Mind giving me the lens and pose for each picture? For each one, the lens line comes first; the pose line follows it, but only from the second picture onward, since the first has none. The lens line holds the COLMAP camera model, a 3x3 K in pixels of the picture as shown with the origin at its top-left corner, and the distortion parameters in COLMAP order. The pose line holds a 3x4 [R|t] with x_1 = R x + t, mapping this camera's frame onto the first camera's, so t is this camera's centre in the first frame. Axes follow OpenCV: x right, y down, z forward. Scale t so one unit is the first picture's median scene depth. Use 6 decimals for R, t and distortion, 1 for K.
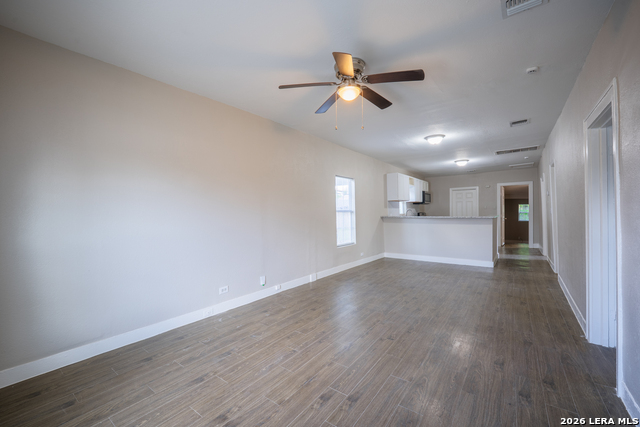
lens RADIAL K [[262.3, 0, 318.8], [0, 262.3, 214.7], [0, 0, 1]] dist [0.007071, -0.000174]
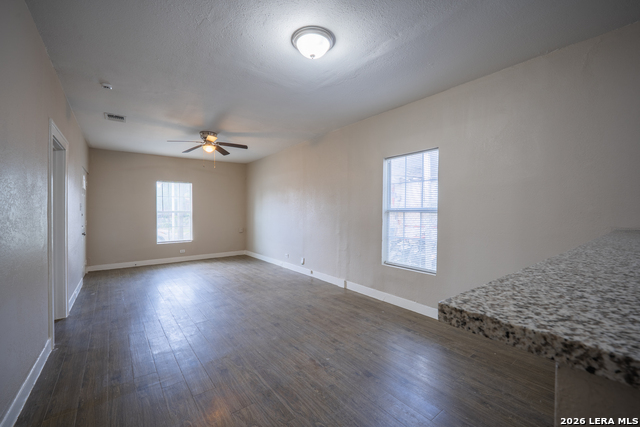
lens RADIAL K [[265.5, 0, 314.4], [0, 265.5, 215.0], [0, 0, 1]] dist [-0.012014, -0.000197]
pose [[-0.294020, 0.016577, -0.955656, 1.019427], [-0.004984, 0.999809, 0.018877, -0.015254], [0.955786, 0.010313, -0.293881, 1.359848]]
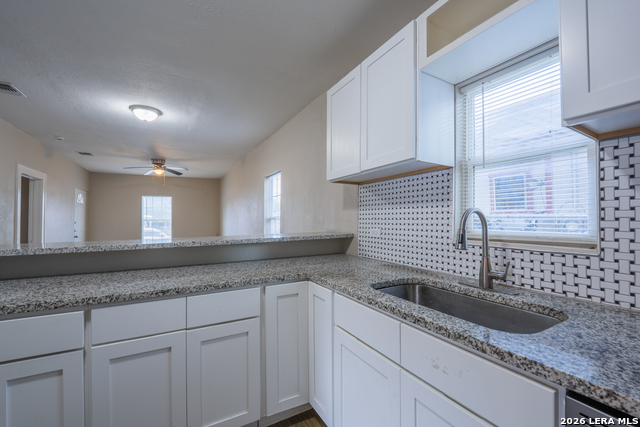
lens RADIAL K [[265.5, 0, 314.4], [0, 265.5, 215.0], [0, 0, 1]] dist [-0.012014, -0.000197]
pose [[-0.431715, -0.007138, -0.901982, 1.026150], [0.000115, 0.999968, -0.007969, -0.021074], [0.902010, -0.003545, -0.431701, 2.017806]]
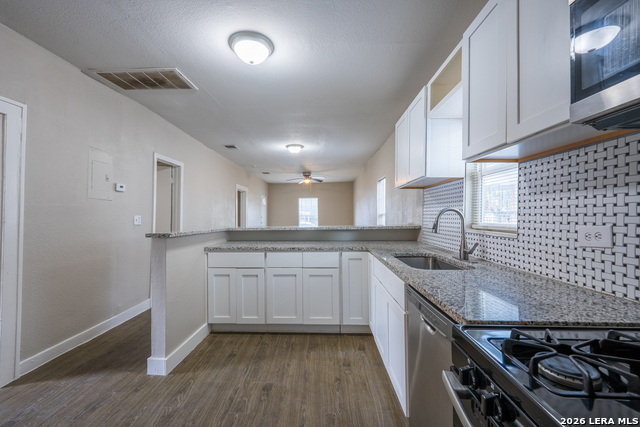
lens RADIAL K [[259.2, 0, 314.0], [0, 259.2, 213.4], [0, 0, 1]] dist [-0.000305, -0.000080]
pose [[-0.834050, 0.006583, -0.551650, 1.143681], [0.007155, 0.999974, 0.001114, -0.023507], [0.551642, -0.003018, -0.834075, 2.311075]]
